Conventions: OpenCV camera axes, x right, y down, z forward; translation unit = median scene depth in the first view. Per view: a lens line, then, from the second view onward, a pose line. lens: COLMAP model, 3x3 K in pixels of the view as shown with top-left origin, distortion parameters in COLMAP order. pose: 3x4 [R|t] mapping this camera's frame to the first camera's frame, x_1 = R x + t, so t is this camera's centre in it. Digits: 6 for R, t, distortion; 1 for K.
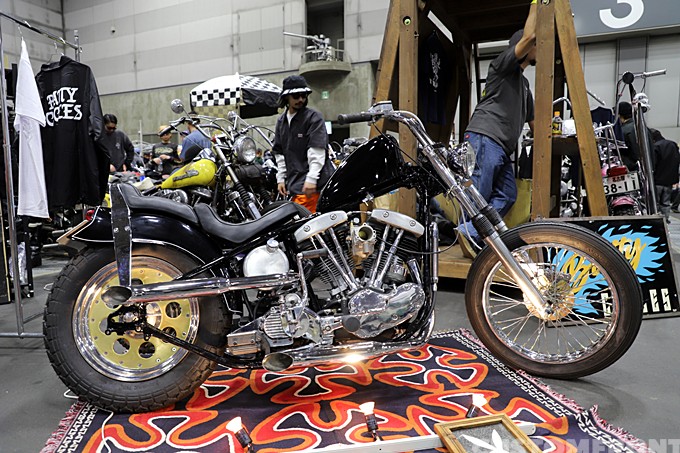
lens RADIAL K [[470.7, 0, 340.4], [0, 470.7, 227.4], [0, 0, 1]] dist [-0.042757, 0.019646]
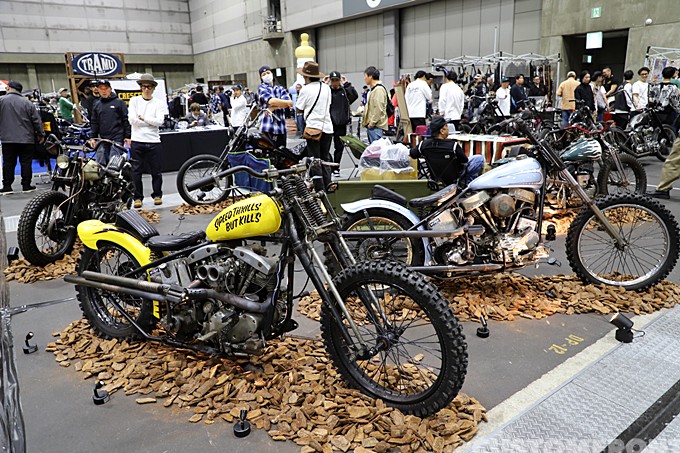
lens RADIAL K [[470.7, 0, 337.8], [0, 470.7, 227.3], [0, 0, 1]] dist [-0.042757, 0.019646]
pose [[0.874917, 0.122001, -0.468654, 0.829250], [-0.036471, 0.981598, 0.187445, 0.008116], [0.482898, -0.146906, 0.863266, -0.347688]]
